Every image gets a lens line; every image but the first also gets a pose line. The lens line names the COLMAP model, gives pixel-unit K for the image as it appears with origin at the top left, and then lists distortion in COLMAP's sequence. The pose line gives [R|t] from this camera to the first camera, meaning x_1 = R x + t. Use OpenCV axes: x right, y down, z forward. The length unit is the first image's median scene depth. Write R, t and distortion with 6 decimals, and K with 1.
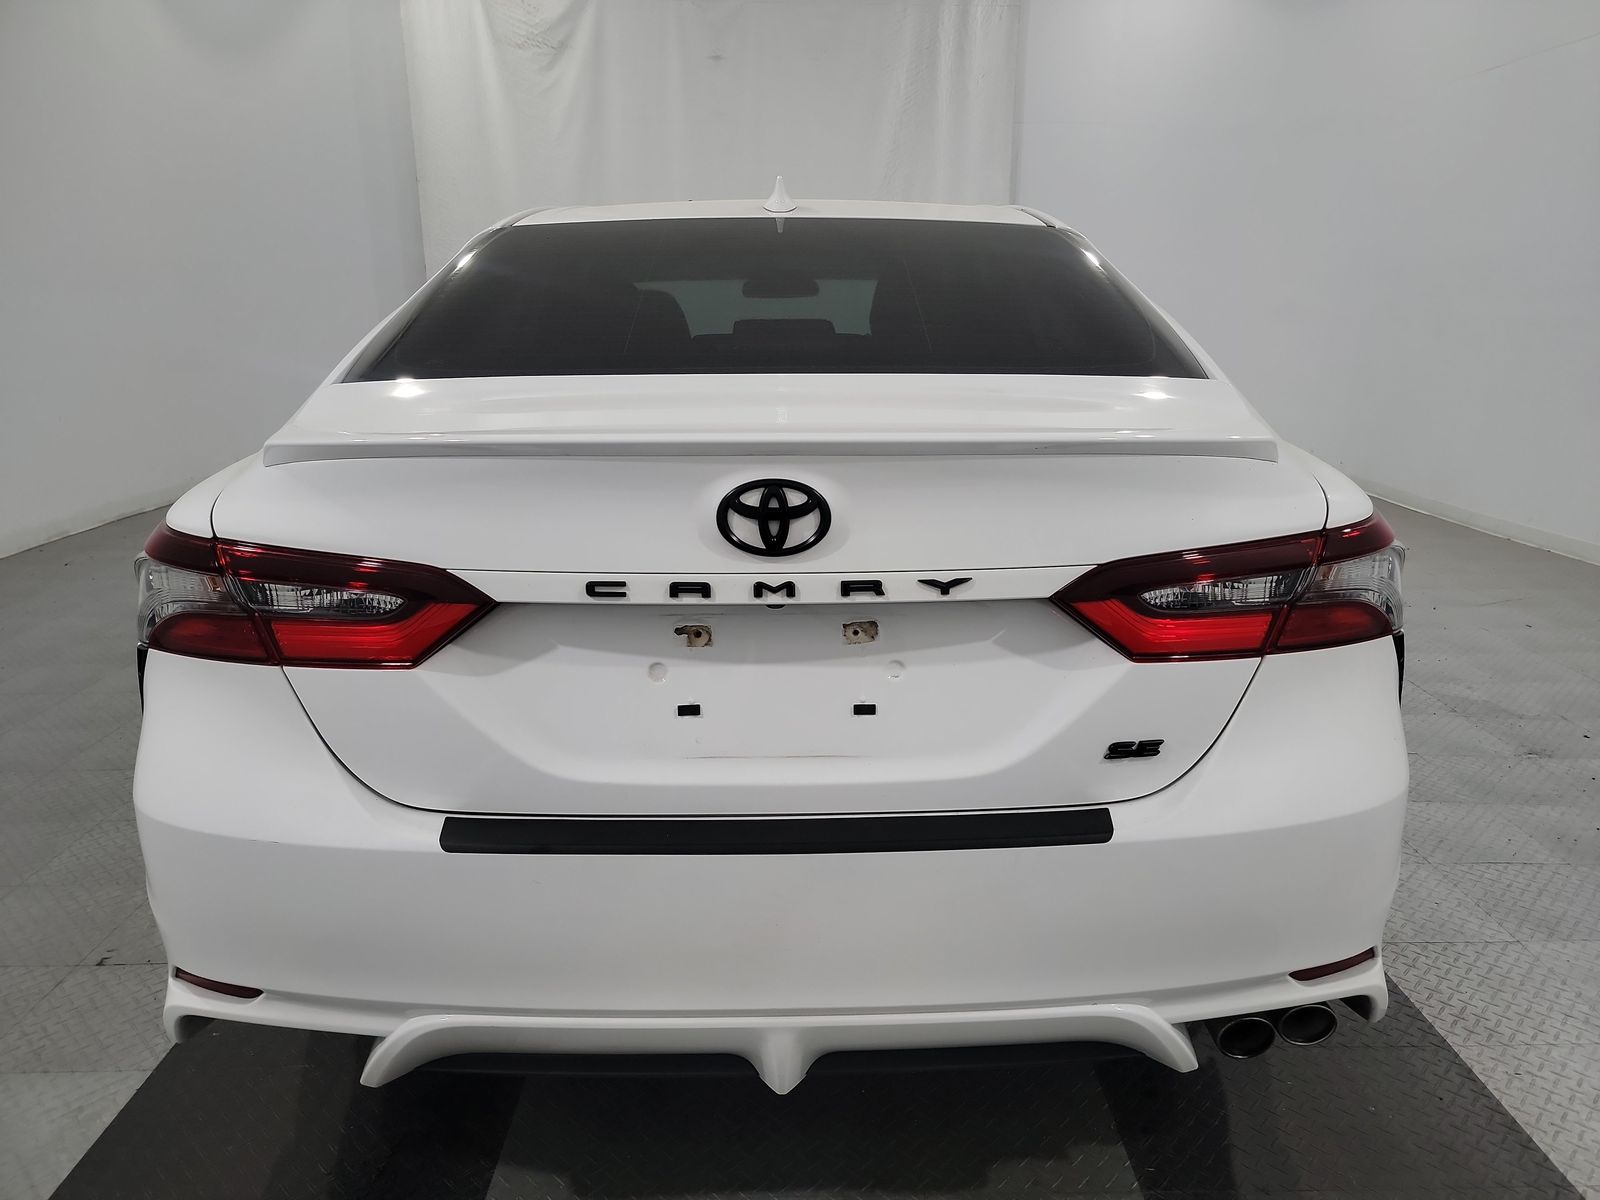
lens RADIAL K [[1147.6, 0, 833.0], [0, 1147.6, 605.5], [0, 0, 1]] dist [0.038208, -0.000218]
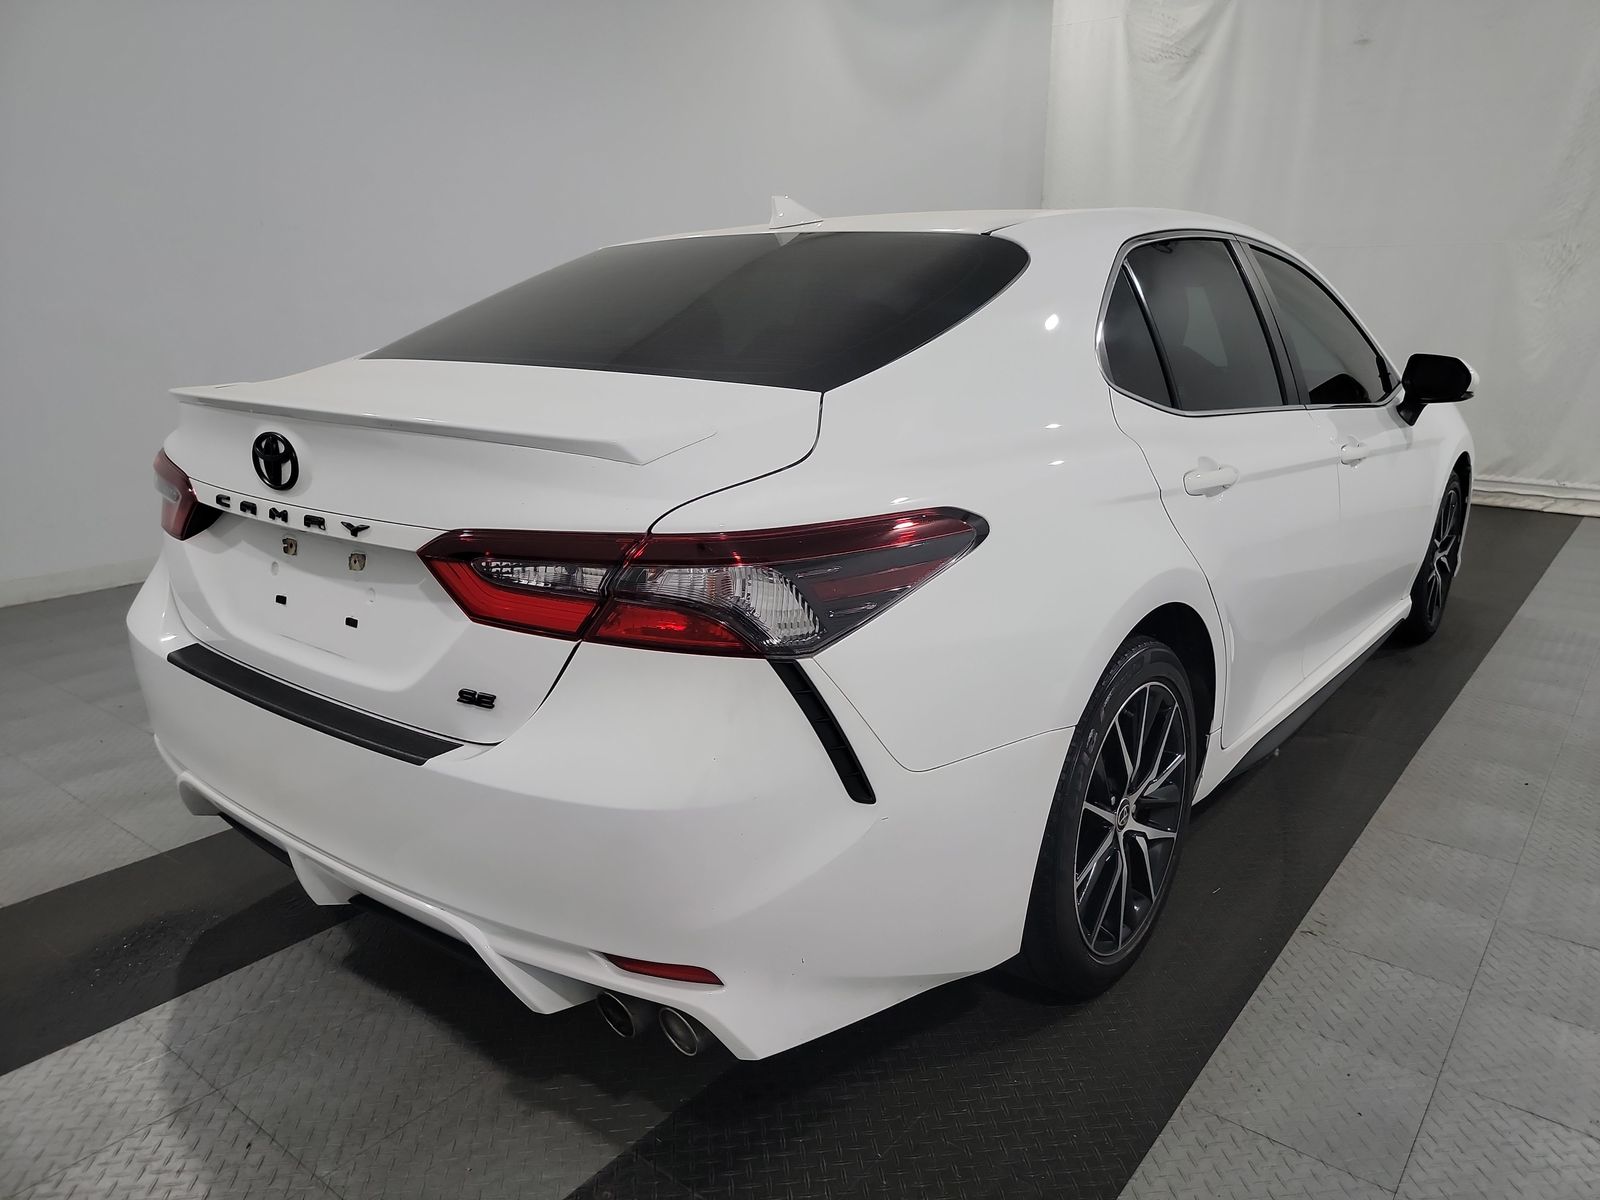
lens RADIAL K [[1147.6, 0, 833.0], [0, 1147.6, 605.5], [0, 0, 1]] dist [0.038208, -0.000218]
pose [[0.774156, 0.167246, -0.610501, 1.226817], [-0.171672, 0.983791, 0.051816, -0.086228], [0.609271, 0.064692, 0.790319, 0.310925]]
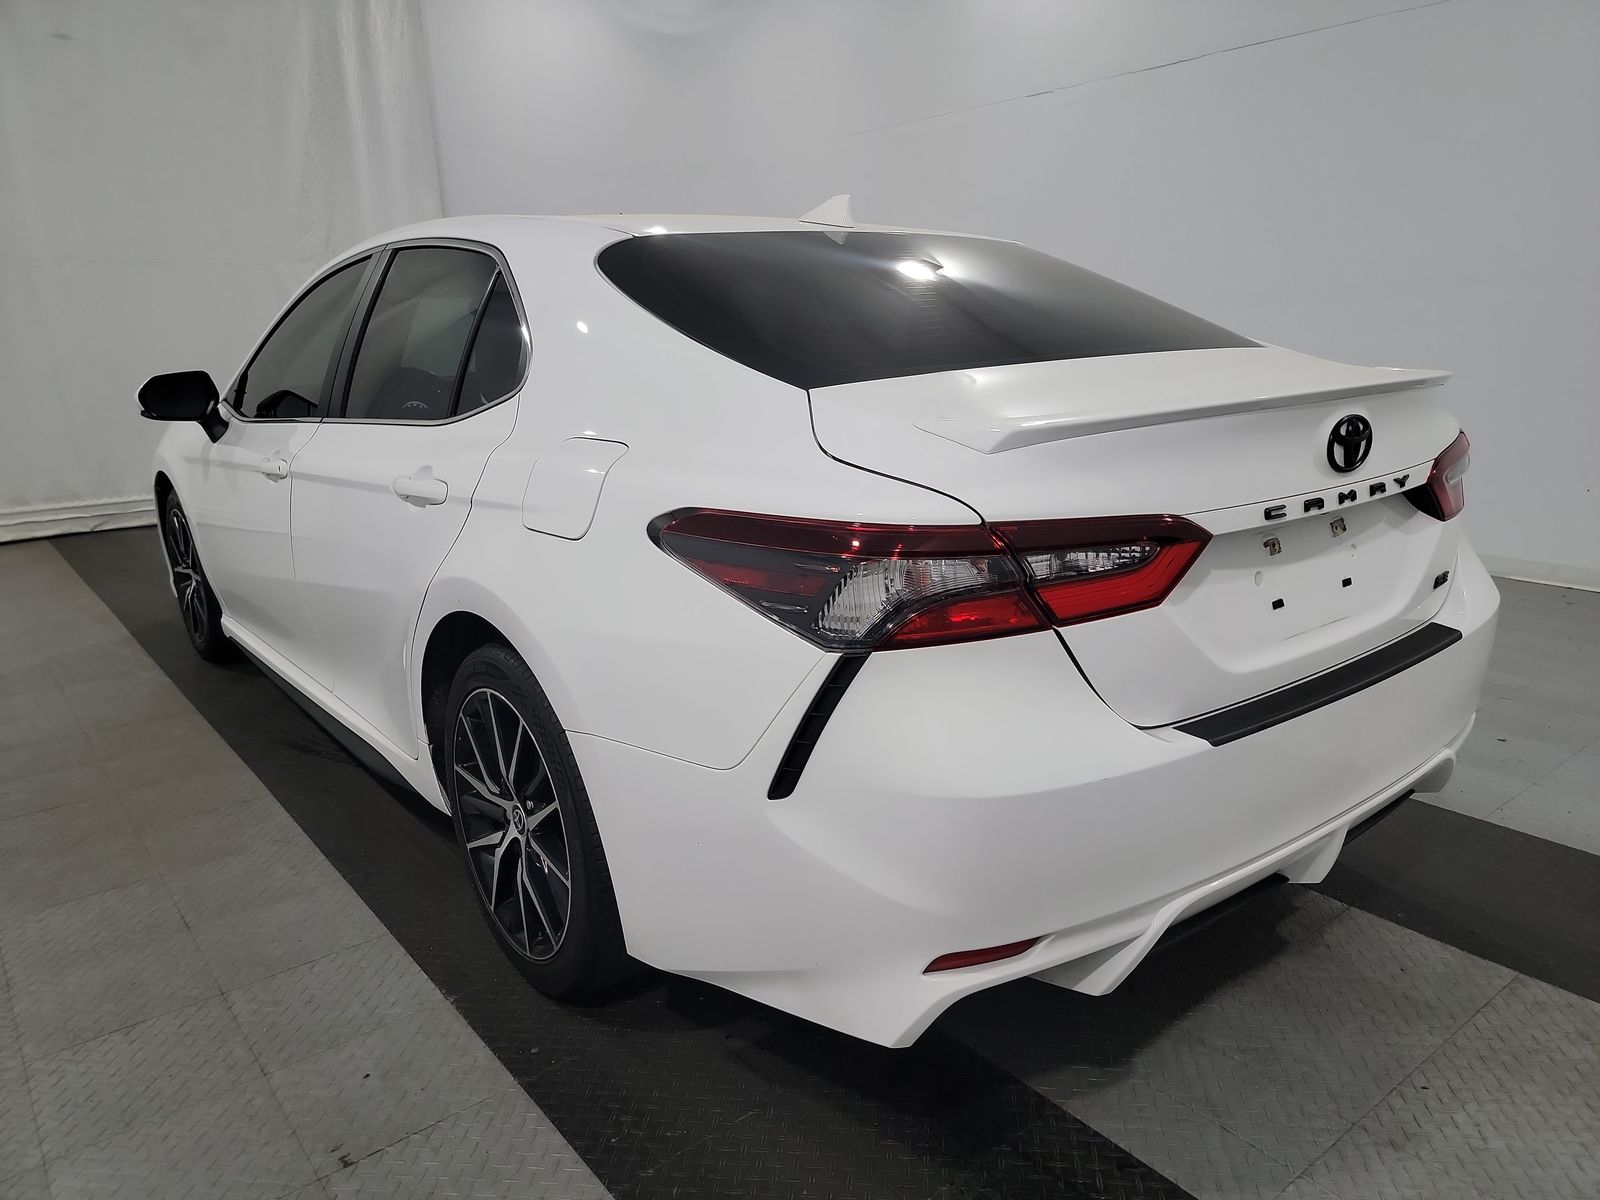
lens RADIAL K [[1148.3, 0, 794.7], [0, 1148.3, 623.1], [0, 0, 1]] dist [0.037155, -0.051078]
pose [[0.797723, -0.180137, 0.575489, -1.309446], [0.183397, 0.981607, 0.053040, -0.056351], [-0.574459, 0.063232, 0.816088, 0.254490]]
